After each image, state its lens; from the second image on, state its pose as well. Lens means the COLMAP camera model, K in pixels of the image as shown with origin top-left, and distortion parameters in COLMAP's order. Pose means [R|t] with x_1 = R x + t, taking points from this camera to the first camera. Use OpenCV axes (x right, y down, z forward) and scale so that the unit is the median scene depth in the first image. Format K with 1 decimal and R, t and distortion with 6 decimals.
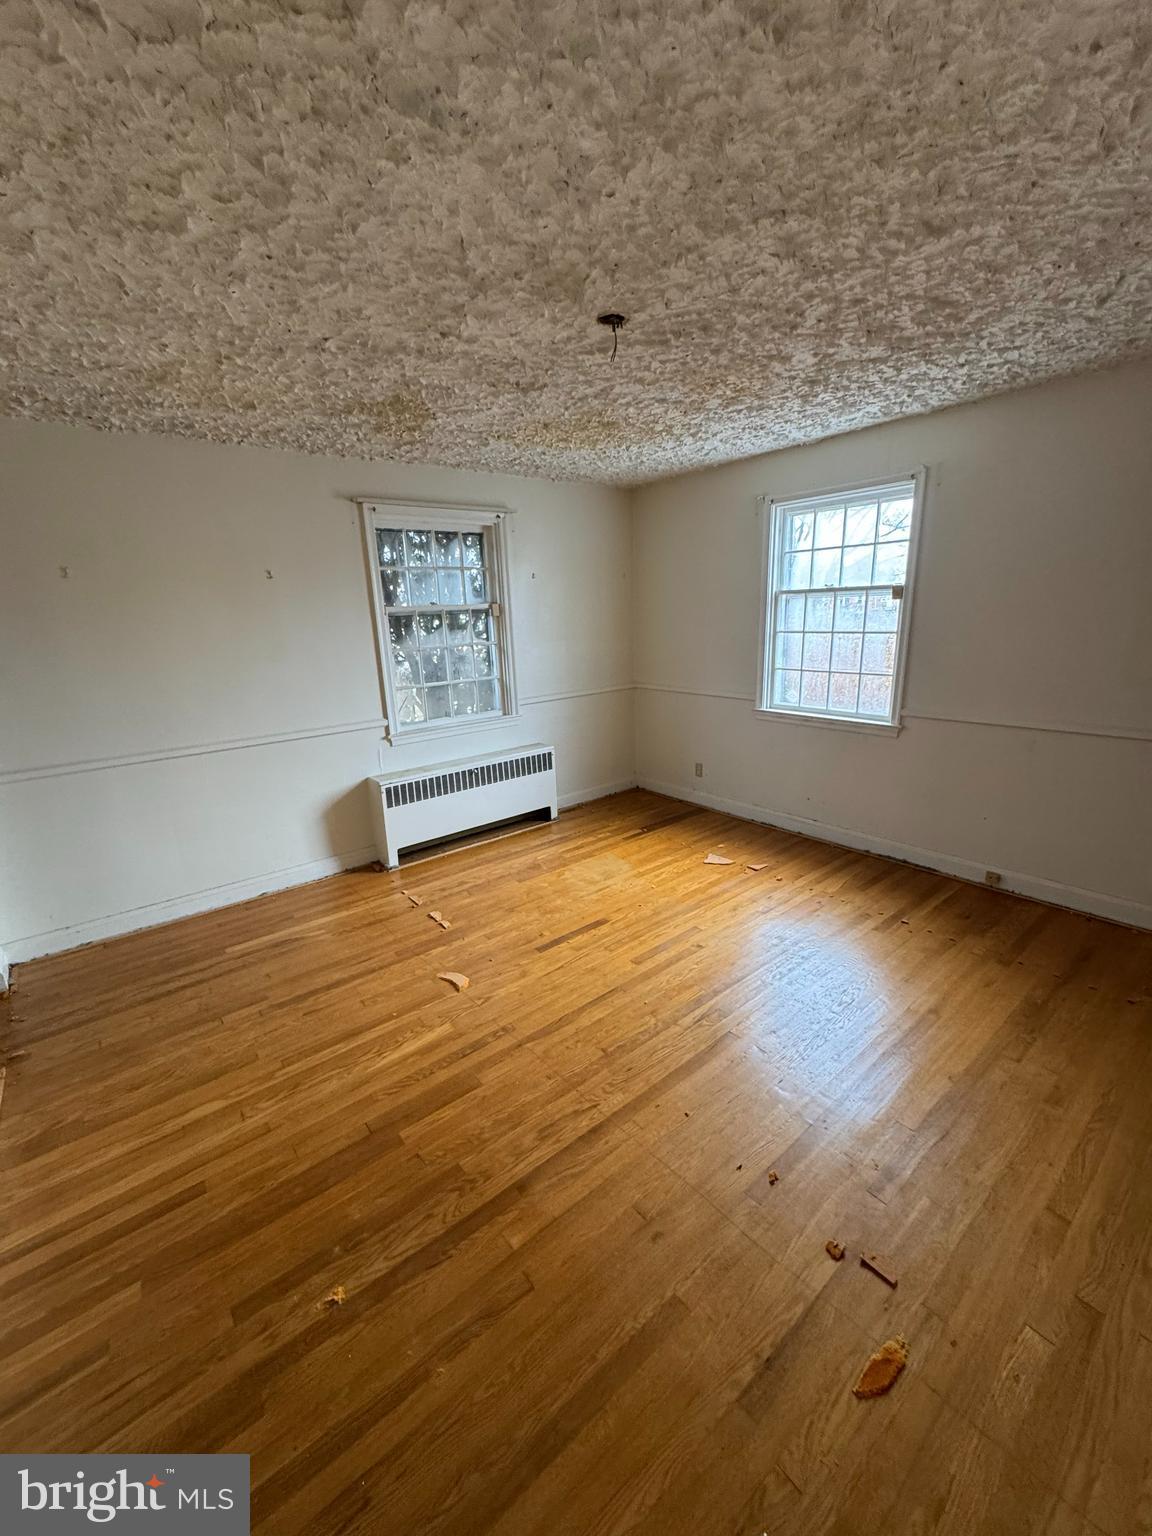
lens RADIAL K [[615.6, 0, 570.7], [0, 615.6, 772.4], [0, 0, 1]] dist [0.000510, 0.000143]
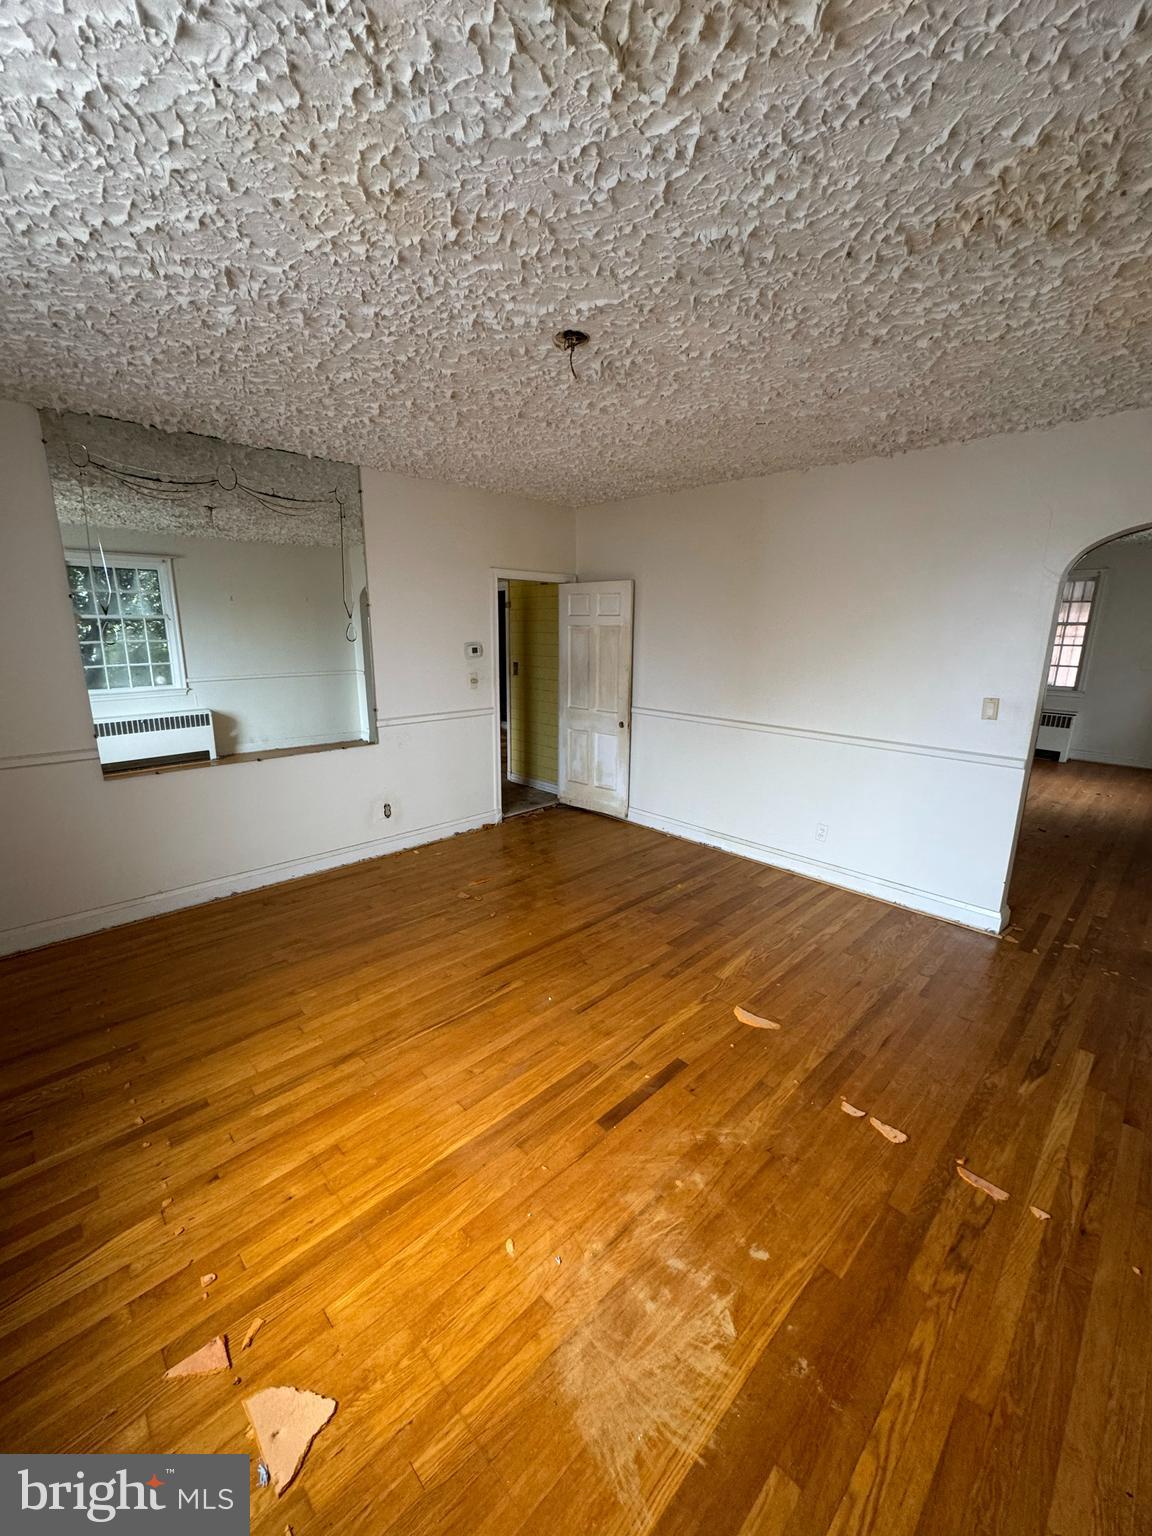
lens RADIAL K [[615.6, 0, 574.4], [0, 615.6, 767.5], [0, 0, 1]] dist [0.000510, 0.000143]
pose [[-0.994464, 0.057069, -0.088231, 0.129283], [0.008862, 0.882223, 0.470749, -0.402340], [0.104705, 0.467361, -0.877844, 1.490571]]
